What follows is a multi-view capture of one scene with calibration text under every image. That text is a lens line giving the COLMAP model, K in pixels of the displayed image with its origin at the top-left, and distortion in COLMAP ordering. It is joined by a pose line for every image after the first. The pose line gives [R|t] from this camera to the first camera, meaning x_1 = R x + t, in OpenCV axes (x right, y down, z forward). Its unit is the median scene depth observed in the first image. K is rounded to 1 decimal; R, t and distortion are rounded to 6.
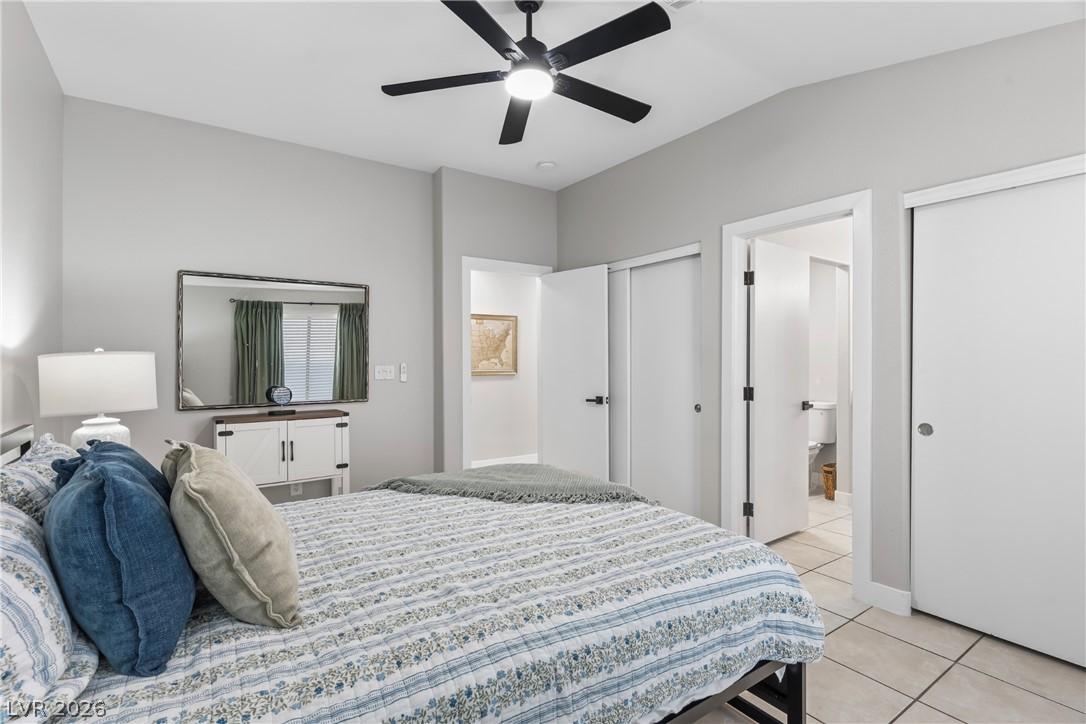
lens RADIAL K [[518.7, 0, 539.6], [0, 518.7, 358.8], [0, 0, 1]] dist [0.005545, 0.001037]
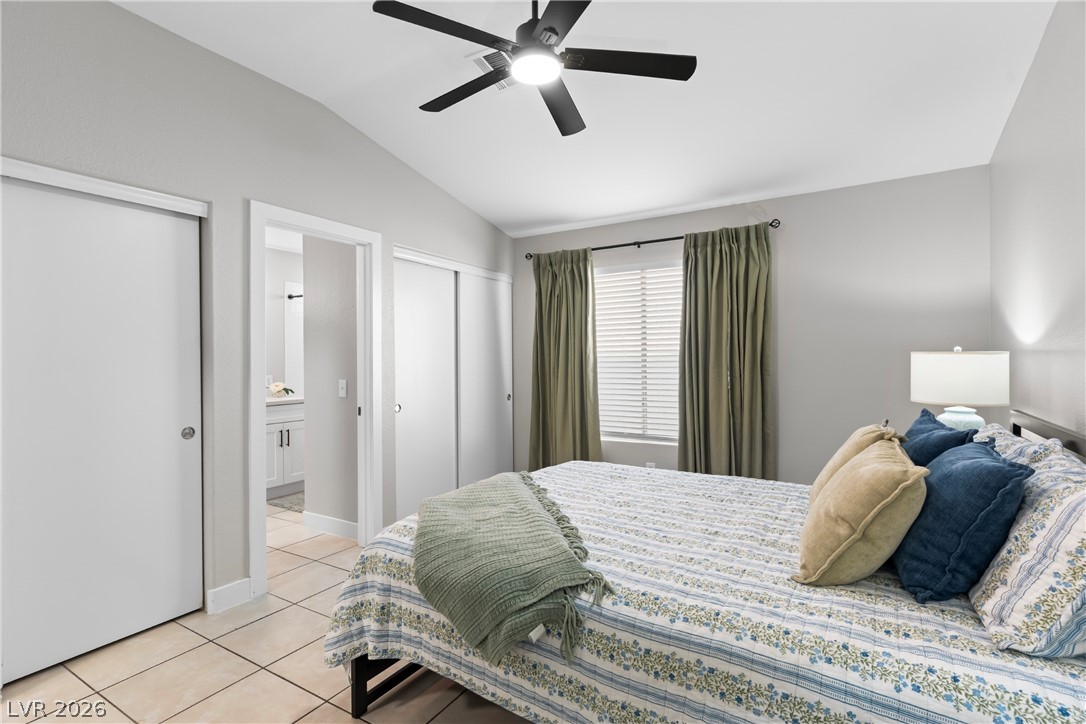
lens RADIAL K [[518.7, 0, 541.1], [0, 518.7, 361.7], [0, 0, 1]] dist [0.005545, 0.001037]
pose [[-0.409198, 0.000197, 0.912446, -0.609780], [0.008406, 0.999958, 0.003554, 0.000343], [-0.912407, 0.009124, -0.409182, 0.949979]]
